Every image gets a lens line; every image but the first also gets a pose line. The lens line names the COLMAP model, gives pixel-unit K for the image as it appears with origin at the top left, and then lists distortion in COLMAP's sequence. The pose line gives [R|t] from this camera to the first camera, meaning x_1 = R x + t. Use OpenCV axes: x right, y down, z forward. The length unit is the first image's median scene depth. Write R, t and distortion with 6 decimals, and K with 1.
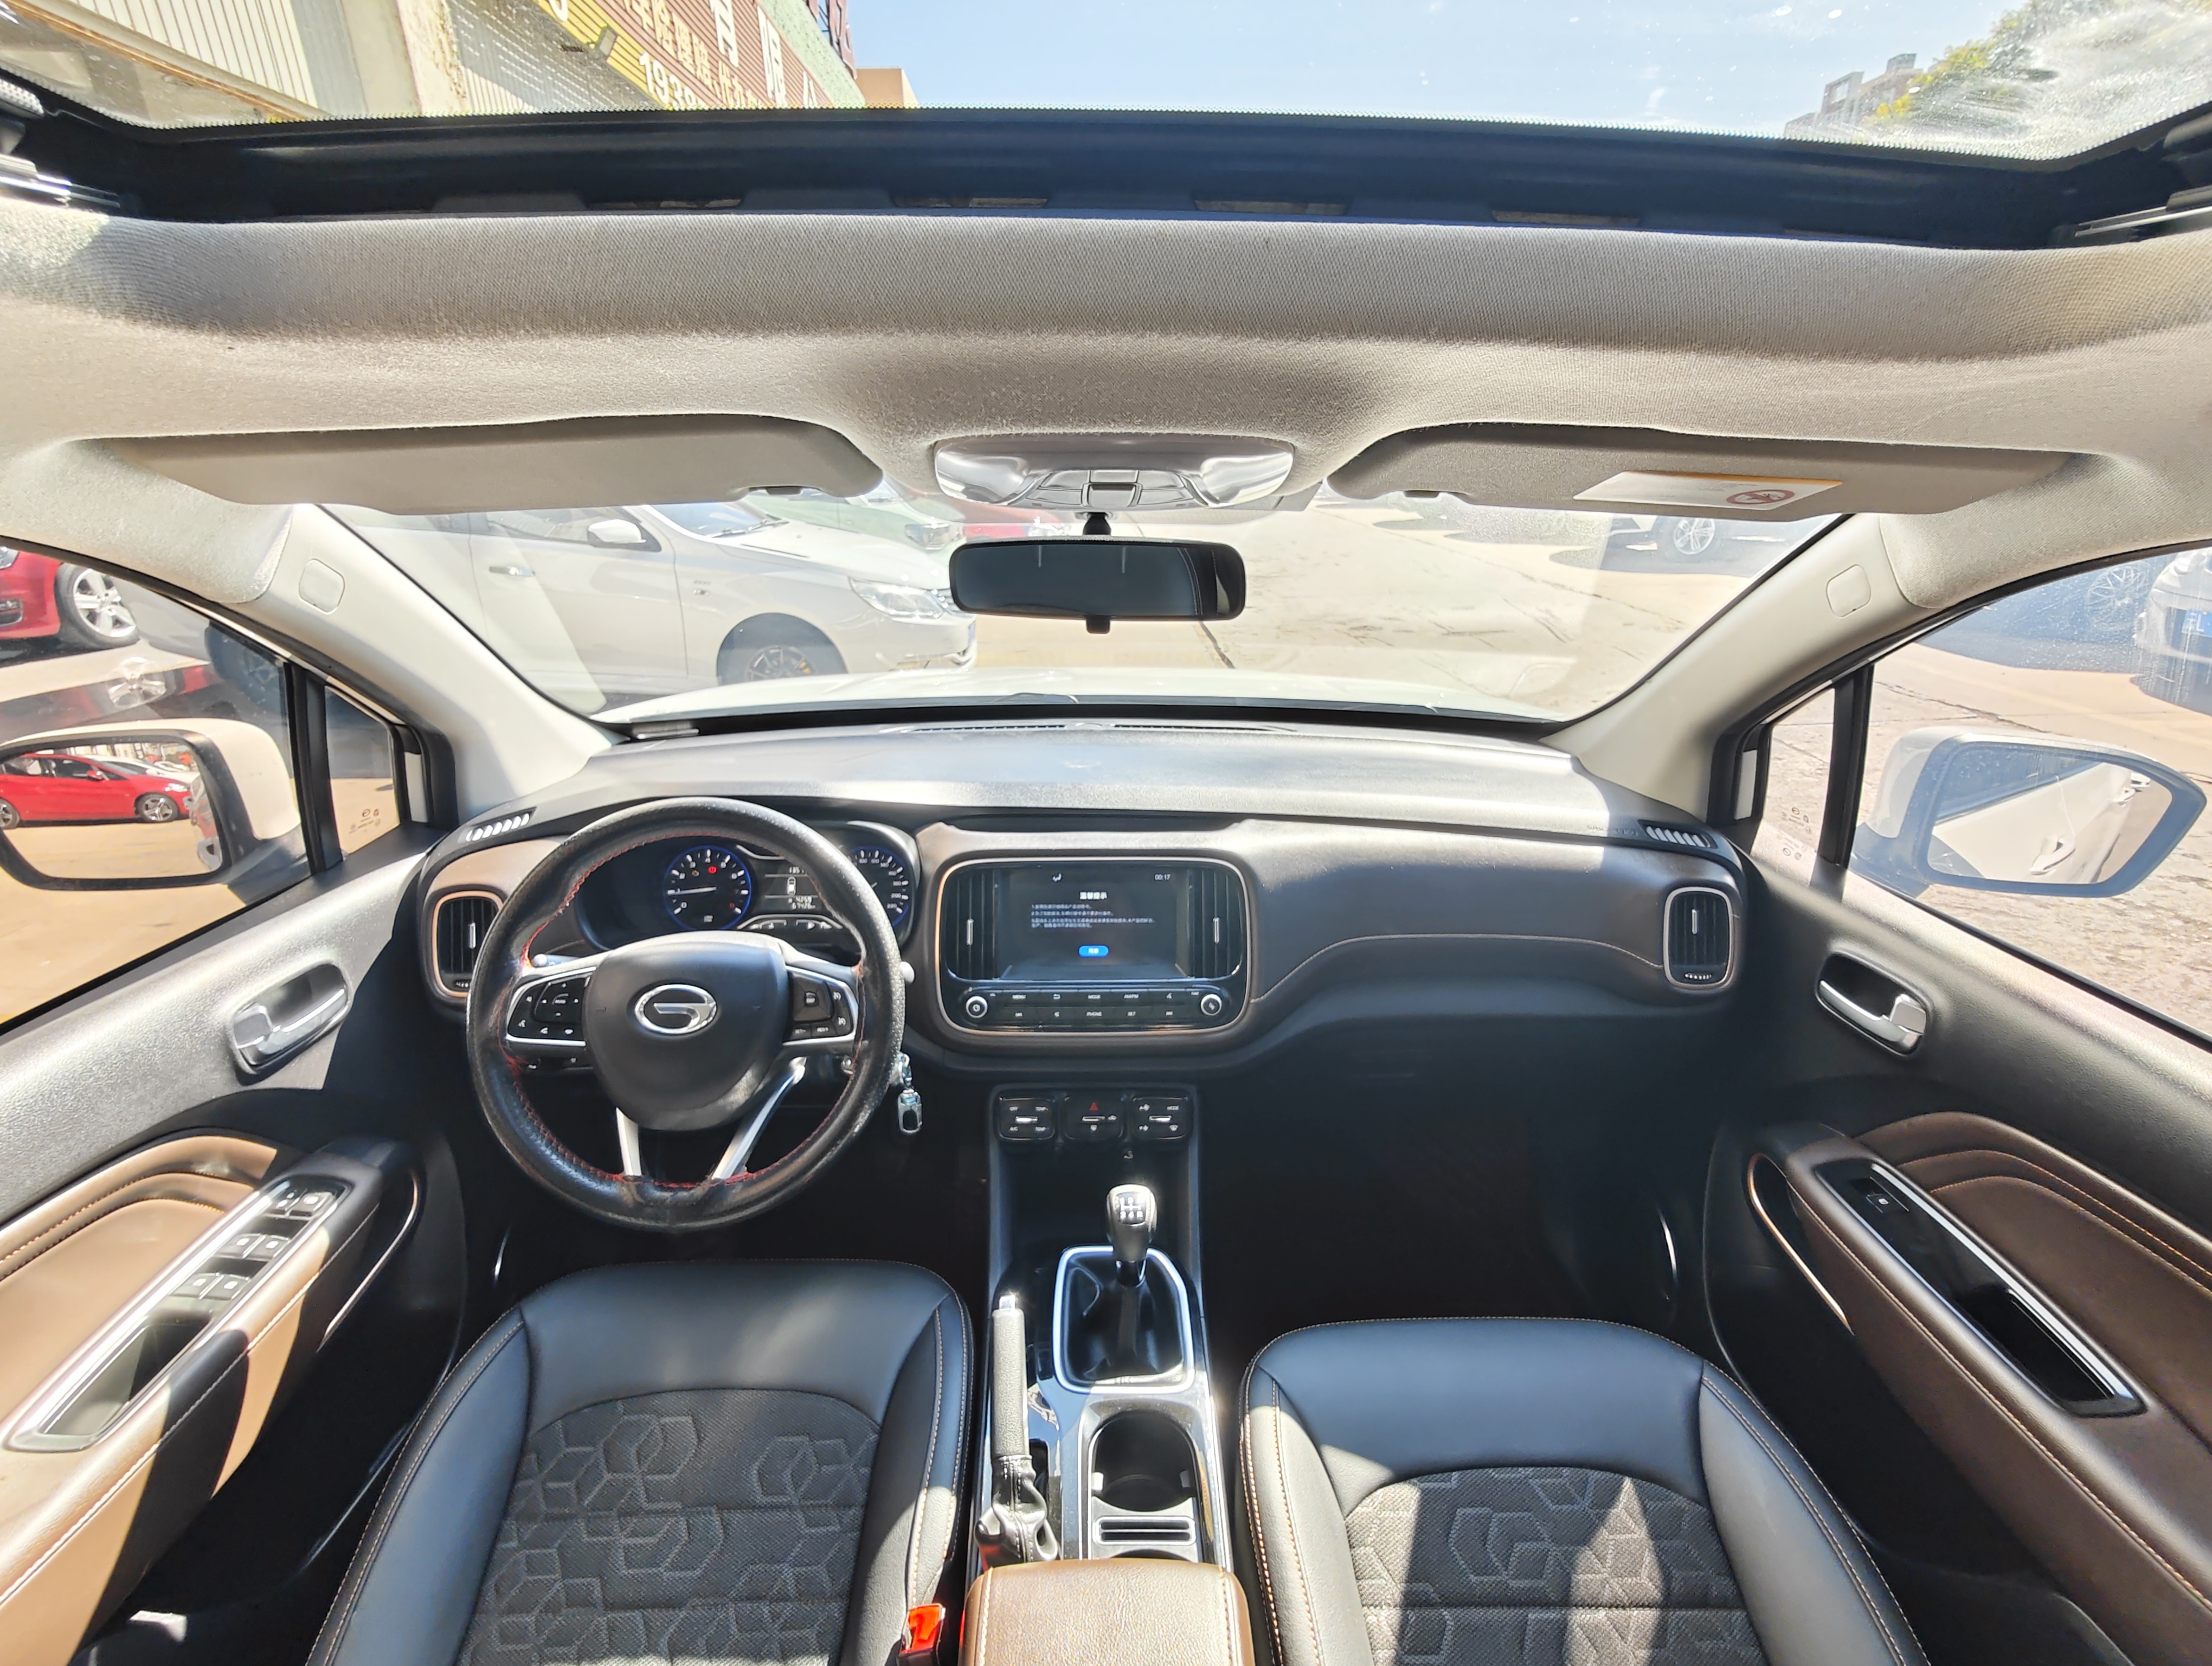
lens RADIAL K [[1023.1, 0, 1110.2], [0, 1023.1, 833.6], [0, 0, 1]] dist [-0.009088, 0.002774]
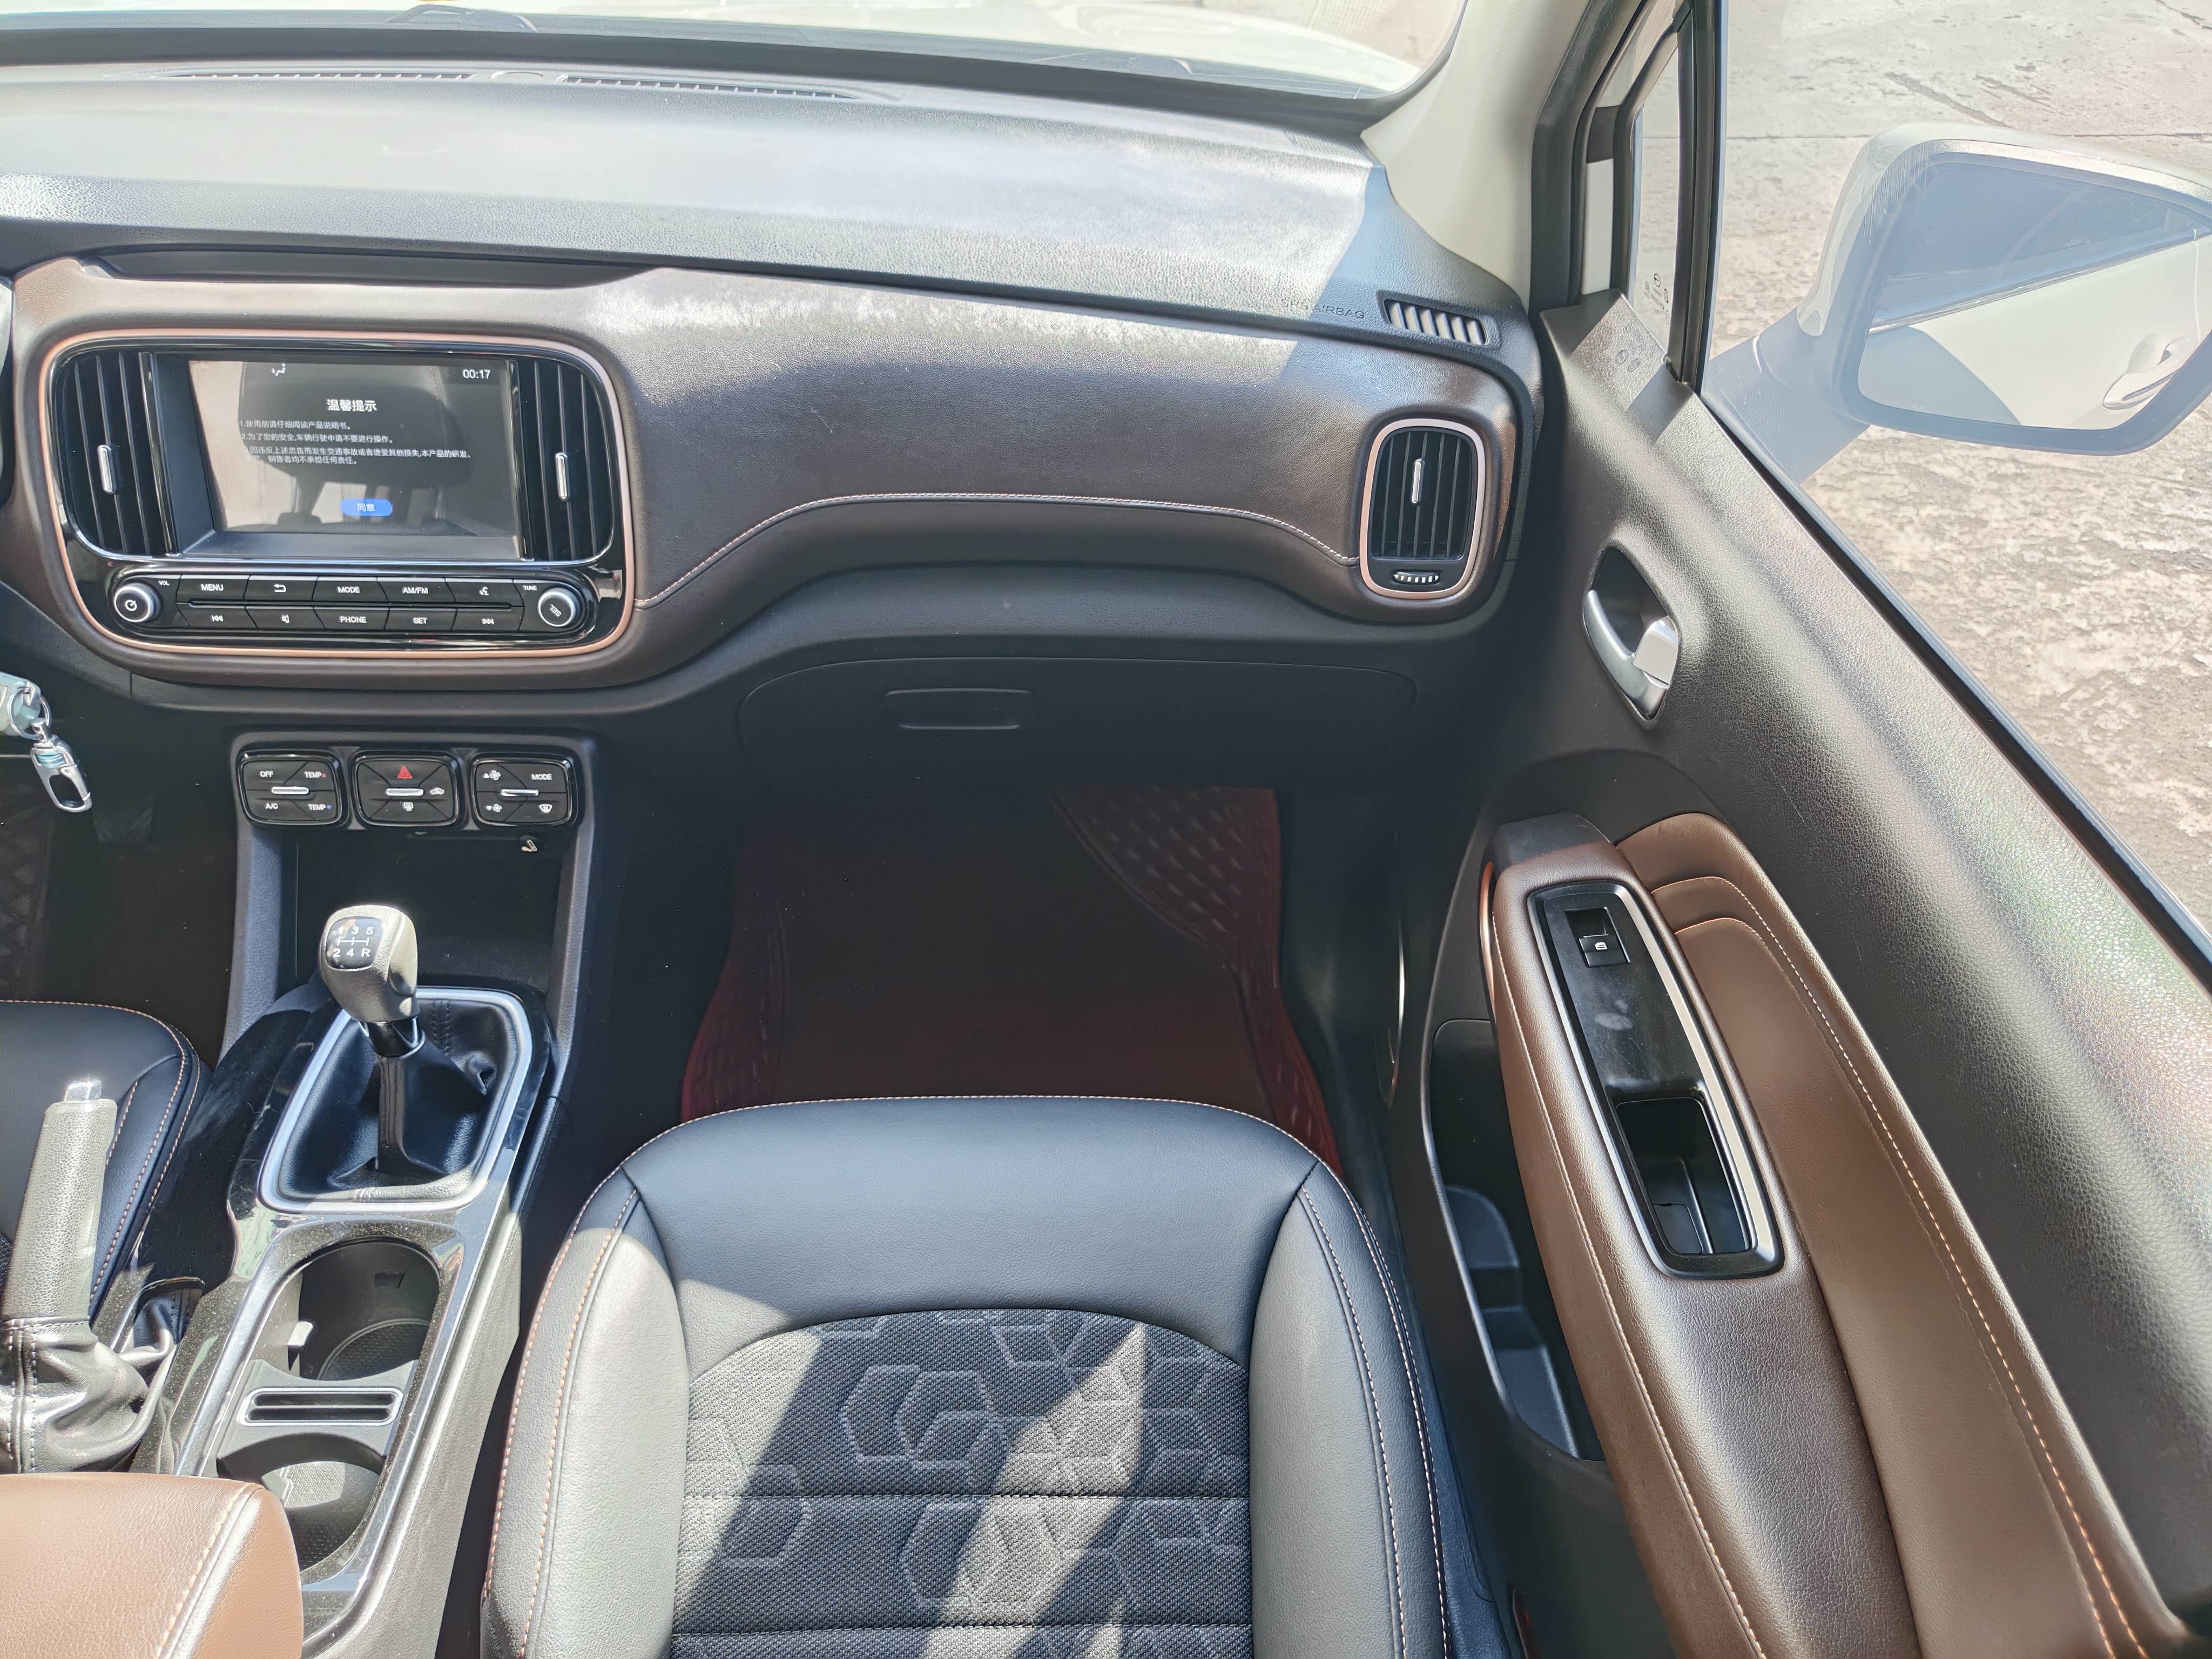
lens RADIAL K [[1576.4, 0, 1117.7], [0, 1576.4, 848.2], [0, 0, 1]] dist [0.034386, -0.038574]
pose [[0.999063, 0.013983, 0.040955, 0.424721], [-0.026580, 0.945095, 0.325712, -0.004451], [-0.034152, -0.326495, 0.944582, 0.111122]]
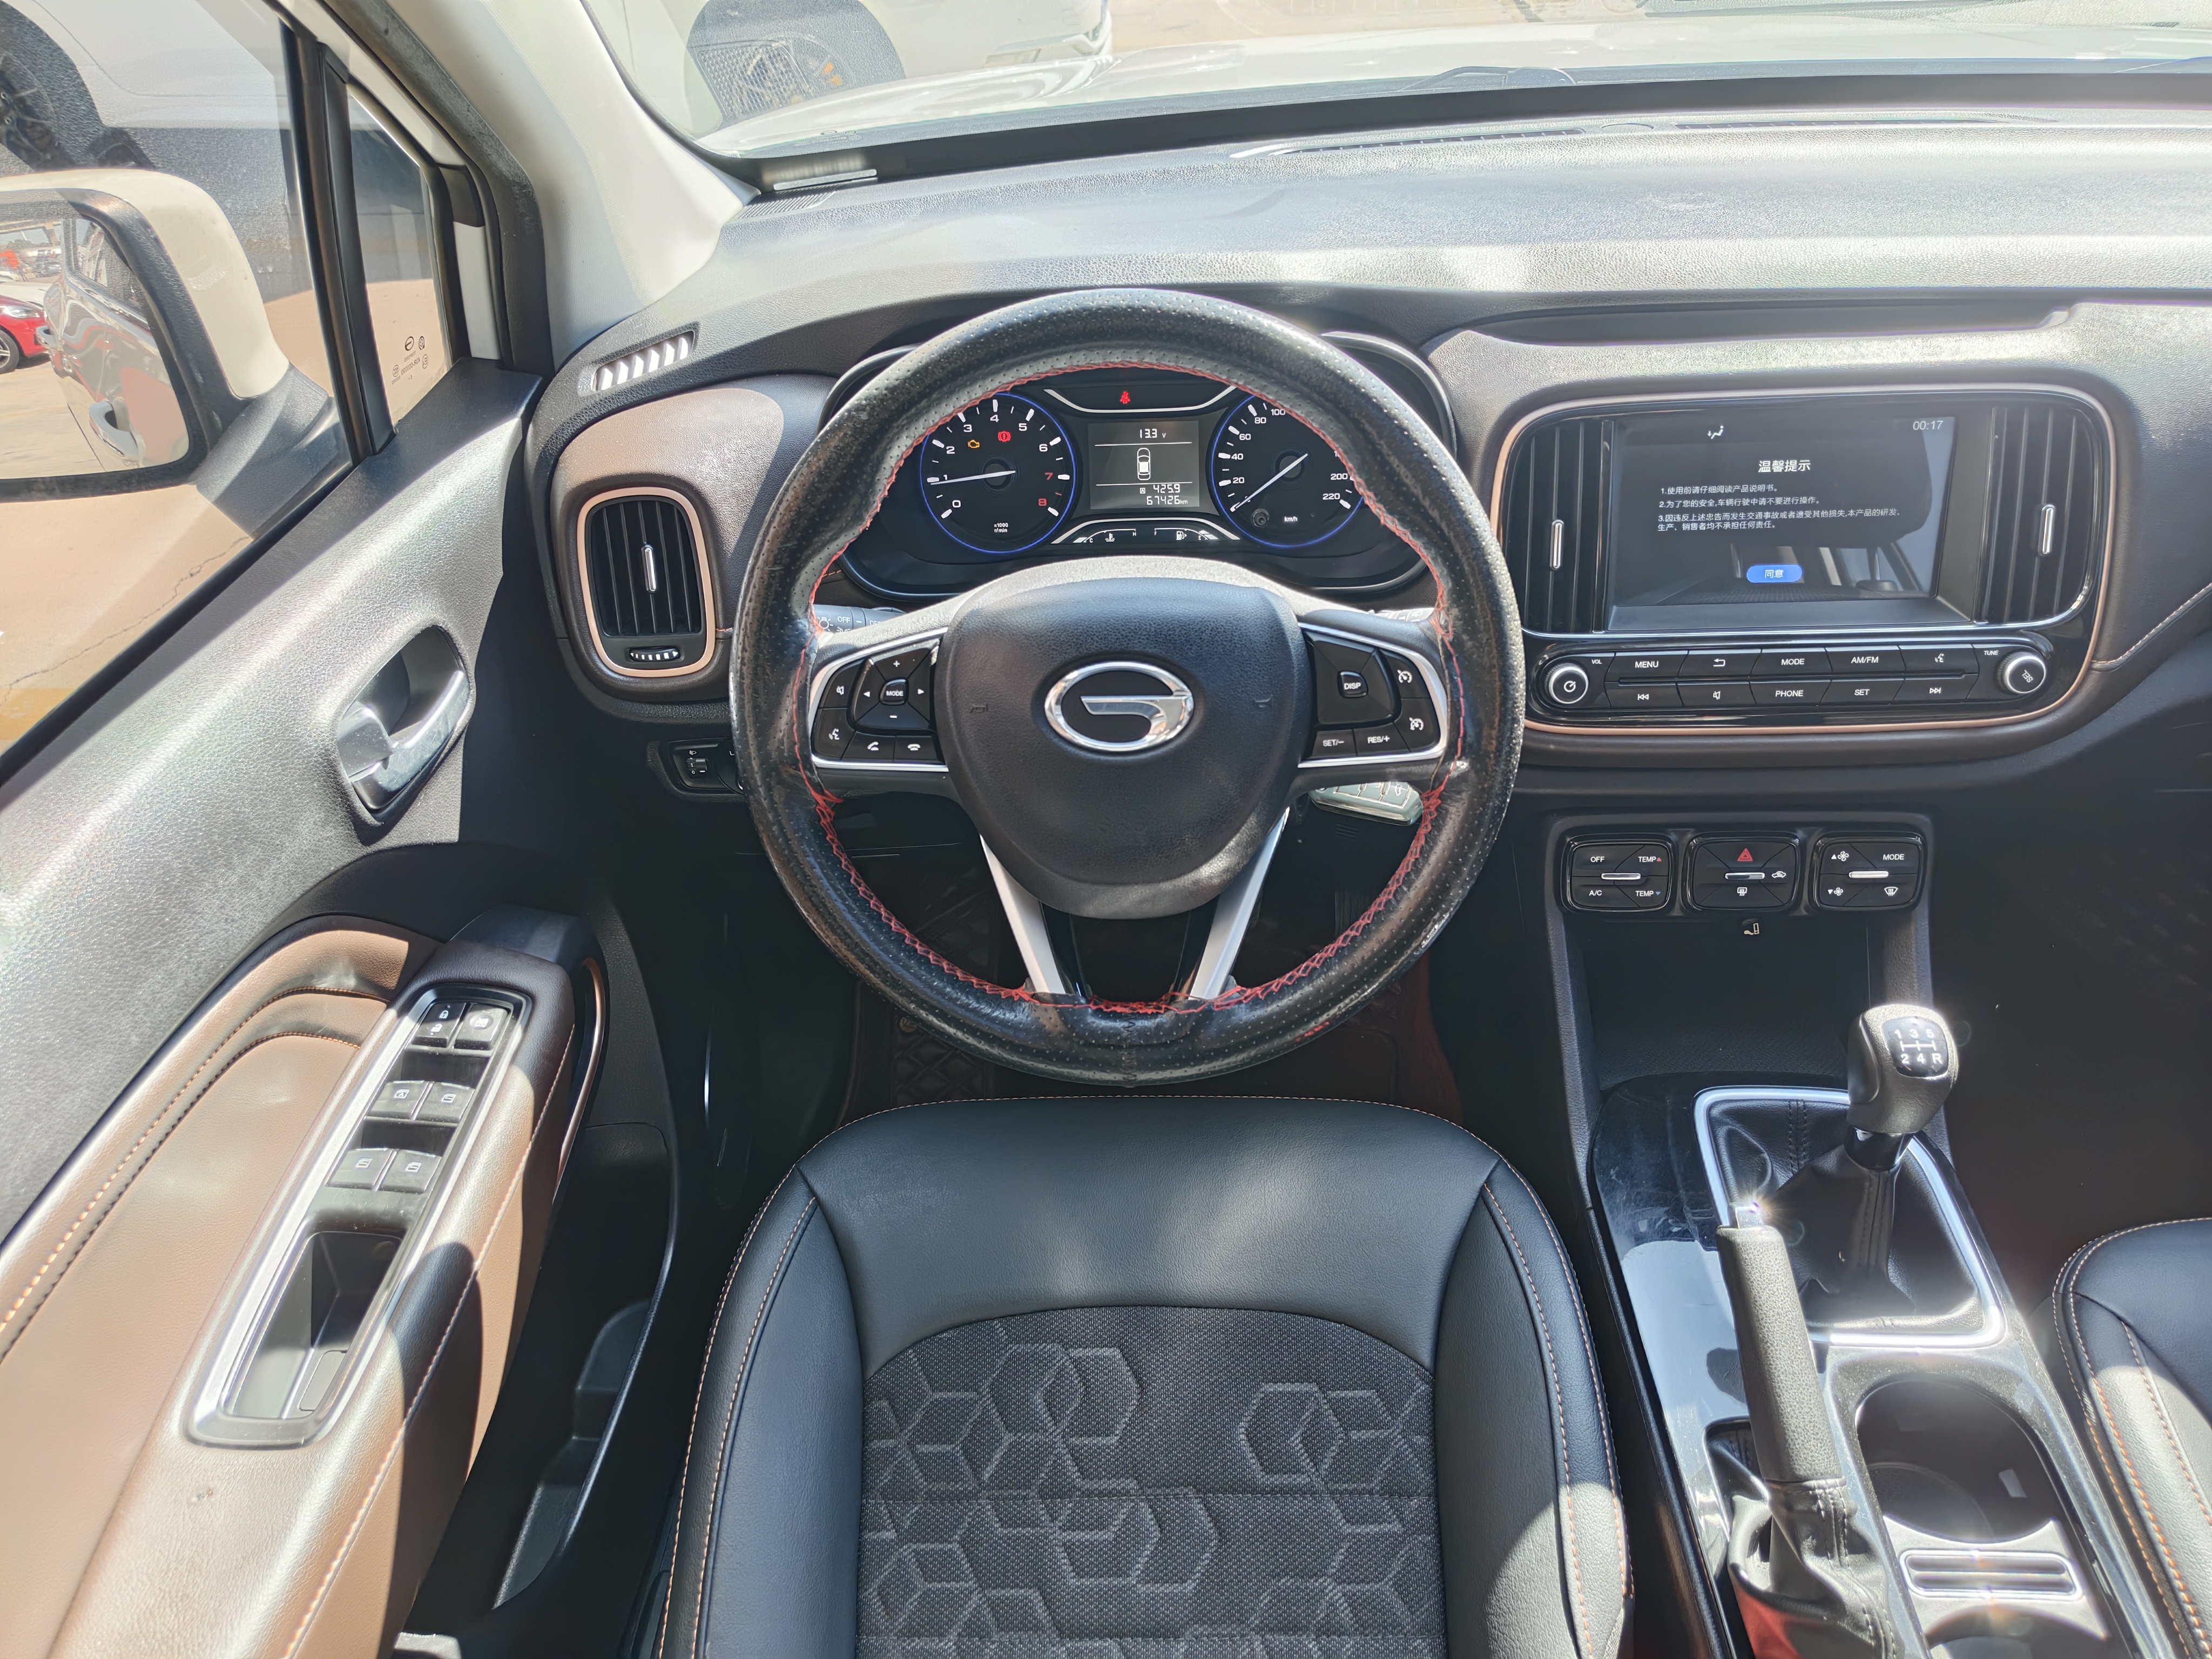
lens RADIAL K [[1576.4, 0, 1126.4], [0, 1576.4, 830.0], [0, 0, 1]] dist [0.034386, -0.038574]
pose [[0.995870, -0.003985, -0.090698, -0.319806], [0.029597, 0.958705, 0.282857, 0.000354], [0.085826, -0.284373, 0.954864, 0.176349]]
